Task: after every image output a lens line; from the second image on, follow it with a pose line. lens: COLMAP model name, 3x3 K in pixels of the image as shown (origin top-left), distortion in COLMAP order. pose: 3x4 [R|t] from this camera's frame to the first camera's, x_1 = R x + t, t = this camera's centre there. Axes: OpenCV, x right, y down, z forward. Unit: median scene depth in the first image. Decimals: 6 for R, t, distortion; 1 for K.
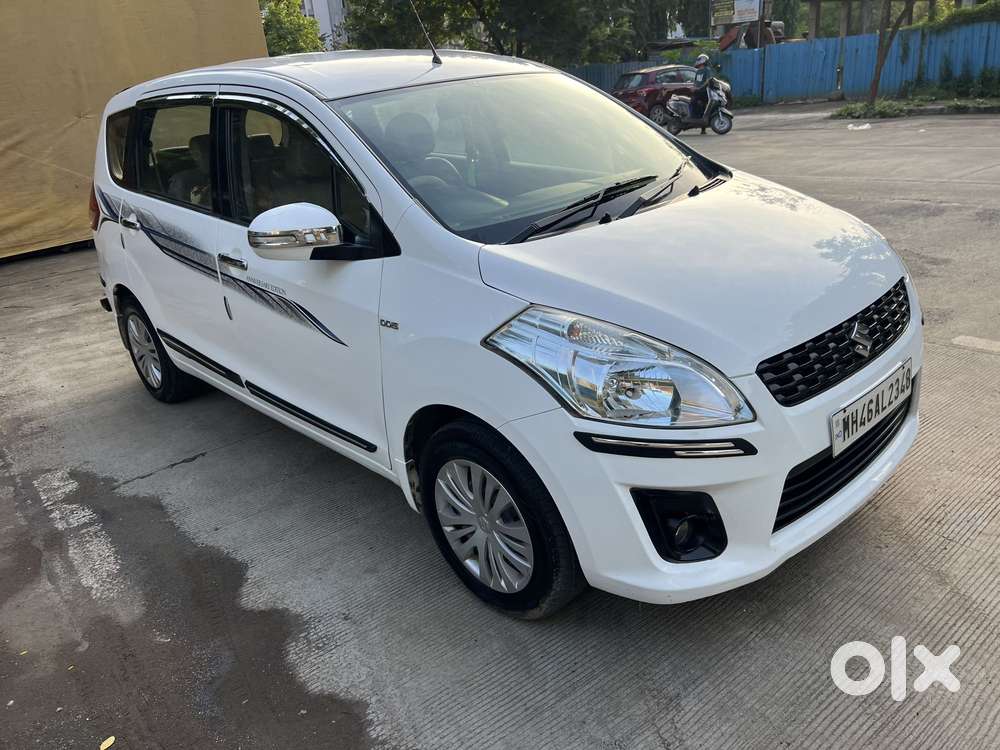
lens RADIAL K [[773.0, 0, 491.1], [0, 773.0, 373.0], [0, 0, 1]] dist [0.054787, -0.066118]
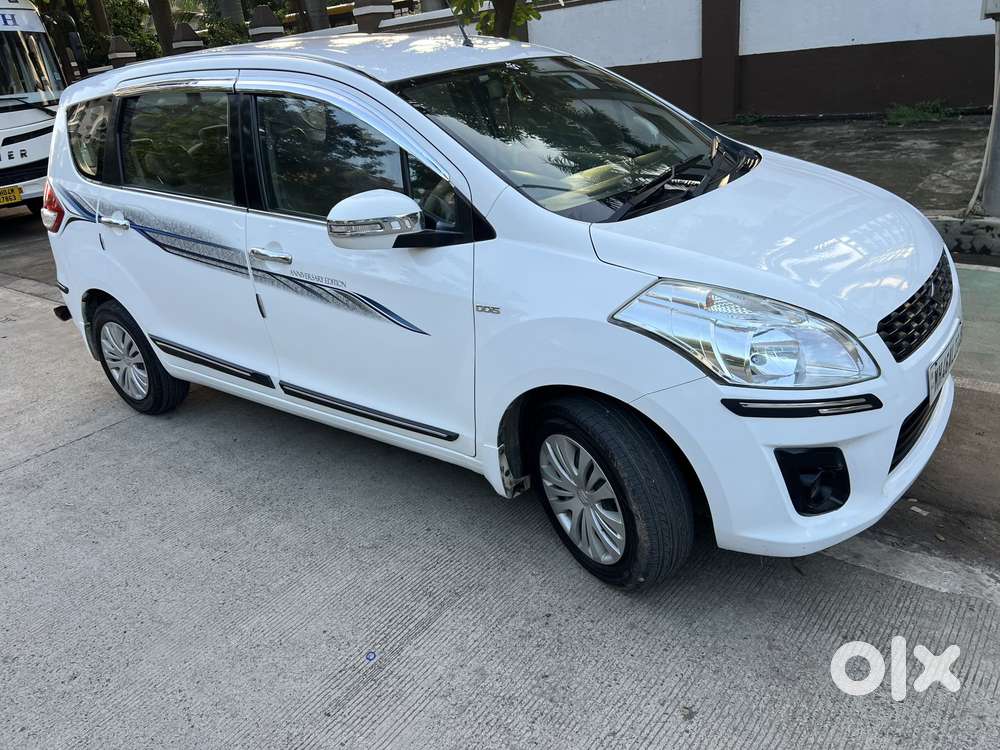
lens RADIAL K [[773.0, 0, 494.5], [0, 773.0, 382.3], [0, 0, 1]] dist [0.054787, -0.066118]
pose [[0.985696, -0.066678, 0.154784, -0.253351], [0.063669, 0.997675, 0.024322, 0.006601], [-0.156046, -0.014119, 0.987649, 0.015188]]
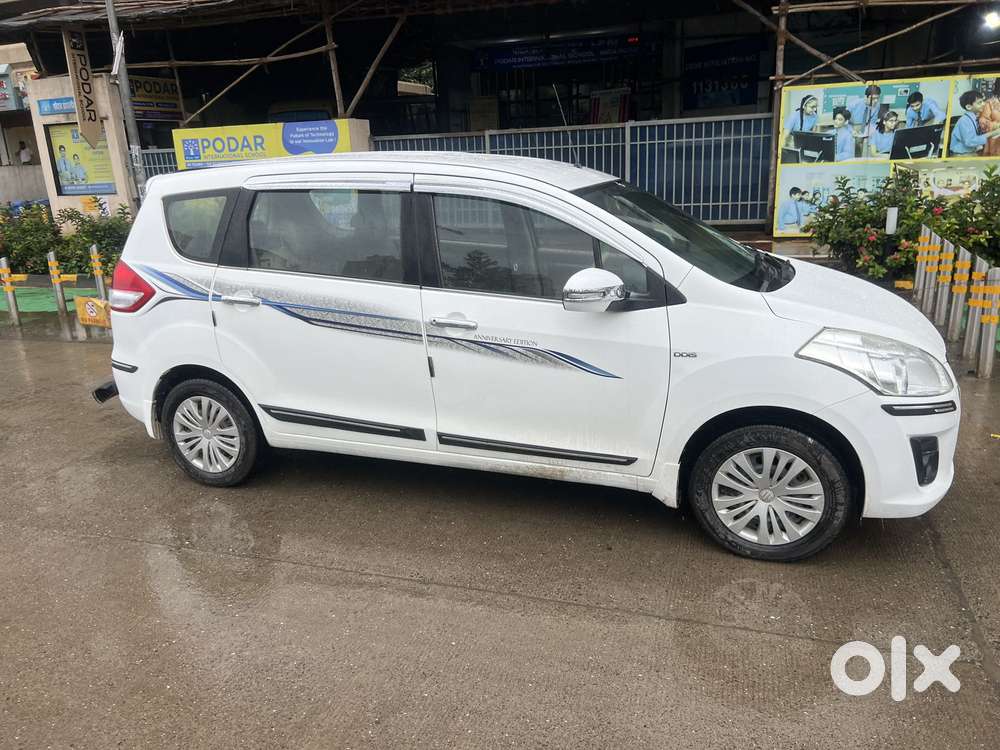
lens RADIAL K [[773.0, 0, 504.7], [0, 773.0, 372.3], [0, 0, 1]] dist [0.054787, -0.066118]
pose [[0.884617, -0.056746, 0.462853, -0.917497], [0.116286, 0.988056, -0.101112, 0.058775], [-0.451587, 0.143269, 0.880649, -0.027928]]
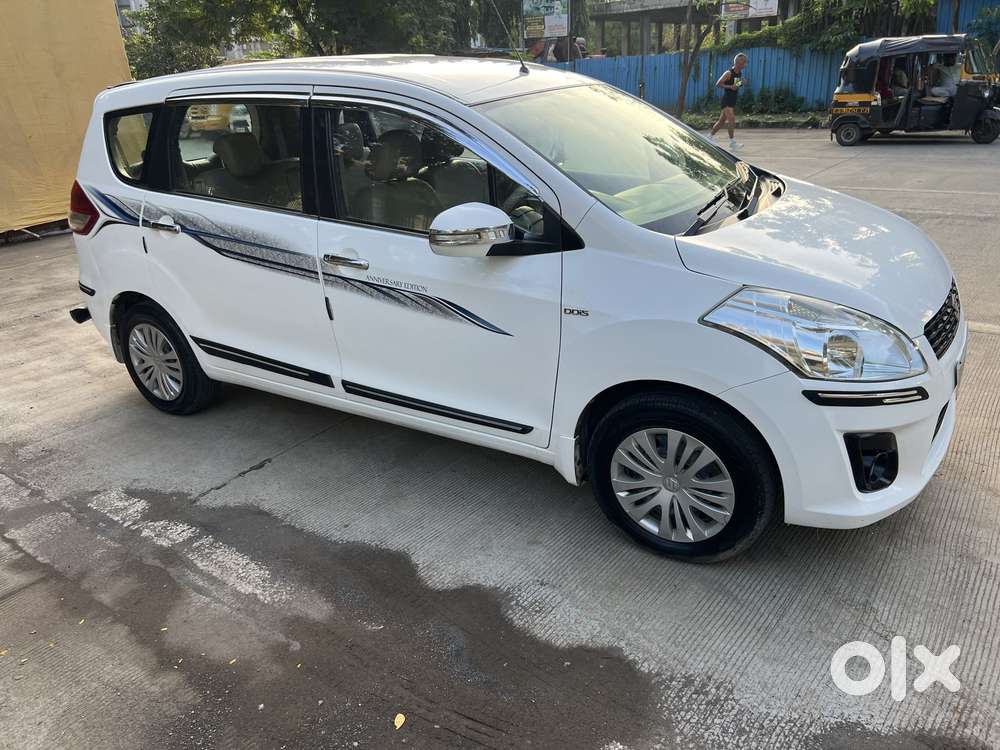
lens RADIAL K [[773.0, 0, 496.4], [0, 773.0, 379.6], [0, 0, 1]] dist [0.054787, -0.066118]
pose [[0.964650, -0.060167, 0.256573, -0.474658], [0.059511, 0.998174, 0.010326, 0.013532], [-0.256726, 0.005308, 0.966470, -0.030959]]
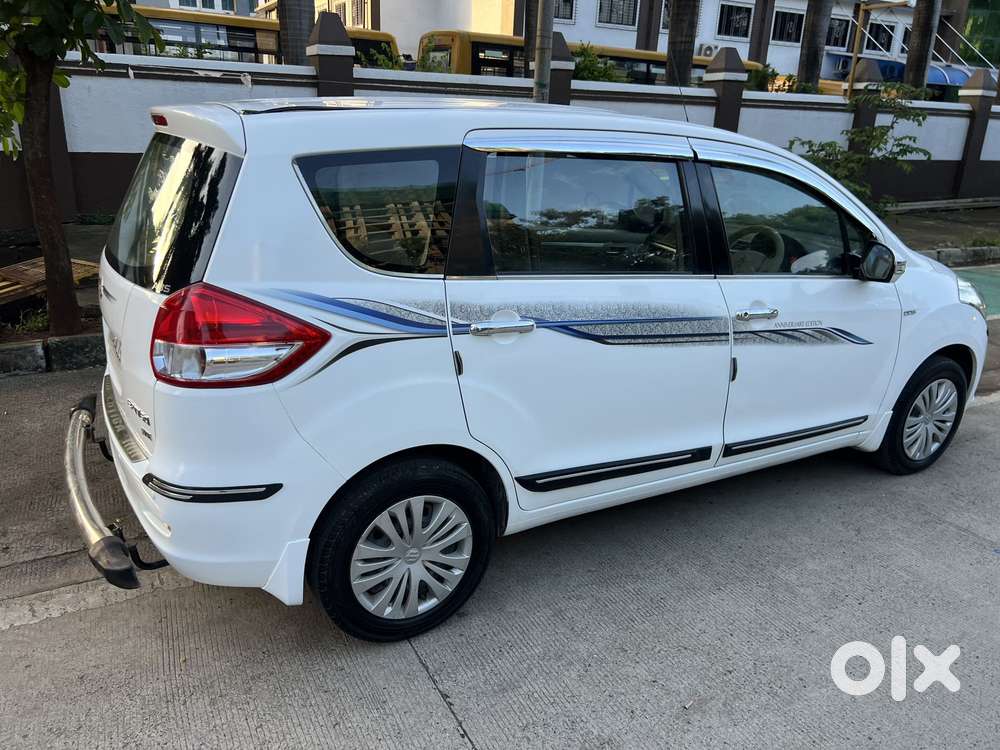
lens RADIAL K [[773.0, 0, 496.7], [0, 773.0, 380.4], [0, 0, 1]] dist [0.054787, -0.066118]
pose [[0.203415, -0.202716, 0.957877, -1.573670], [0.306203, 0.942428, 0.134421, -0.344967], [-0.929980, 0.265962, 0.253776, 1.247266]]
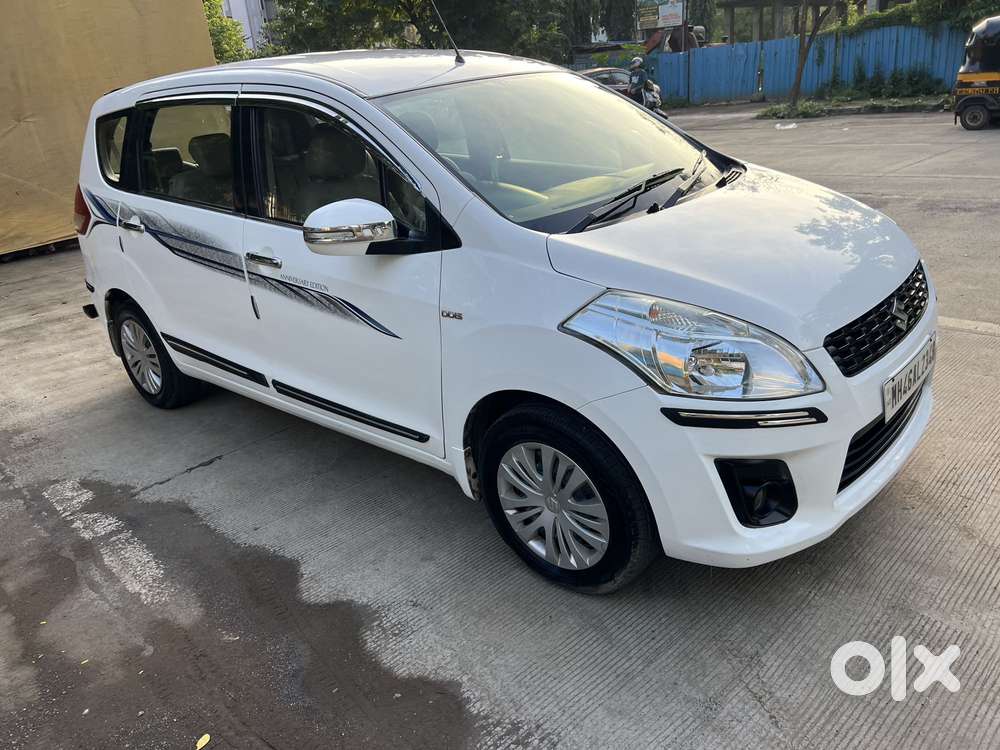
lens RADIAL K [[773.0, 0, 493.6], [0, 773.0, 367.2], [0, 0, 1]] dist [0.054787, -0.066118]
pose [[0.995188, -0.035280, 0.091409, -0.154708], [0.036184, 0.999311, -0.008255, 0.015223], [-0.091054, 0.011523, 0.995779, -0.023451]]
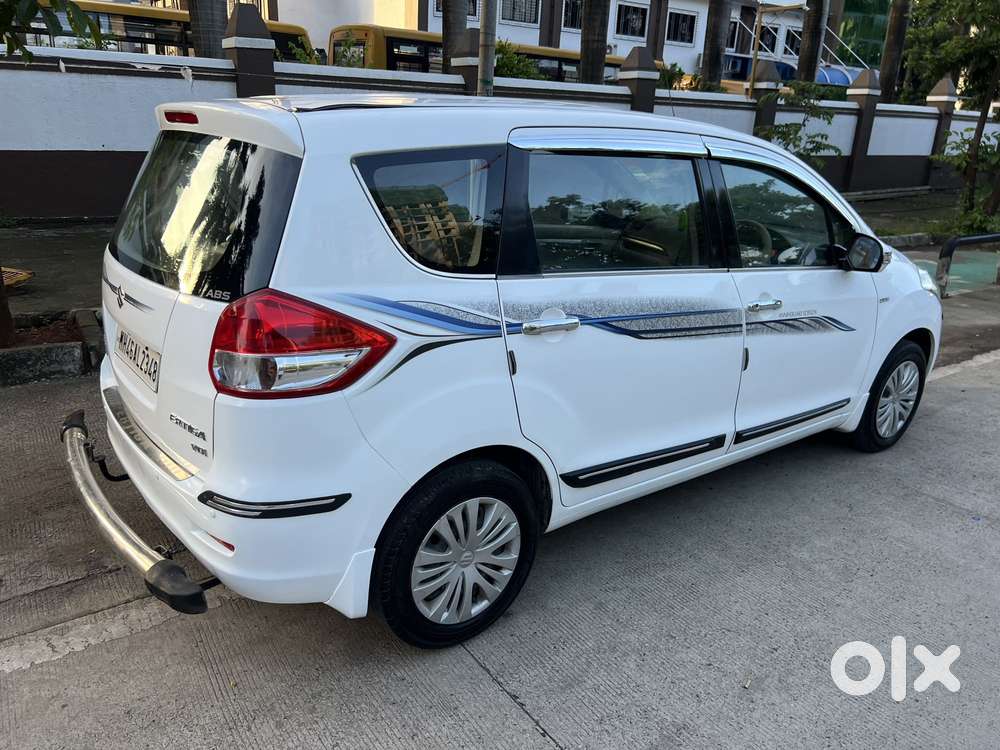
lens RADIAL K [[773.0, 0, 499.4], [0, 773.0, 380.1], [0, 0, 1]] dist [0.054787, -0.066118]
pose [[0.074096, -0.212053, 0.974445, -1.595580], [0.323467, 0.929412, 0.177657, -0.402306], [-0.943334, 0.302038, 0.137458, 1.409582]]
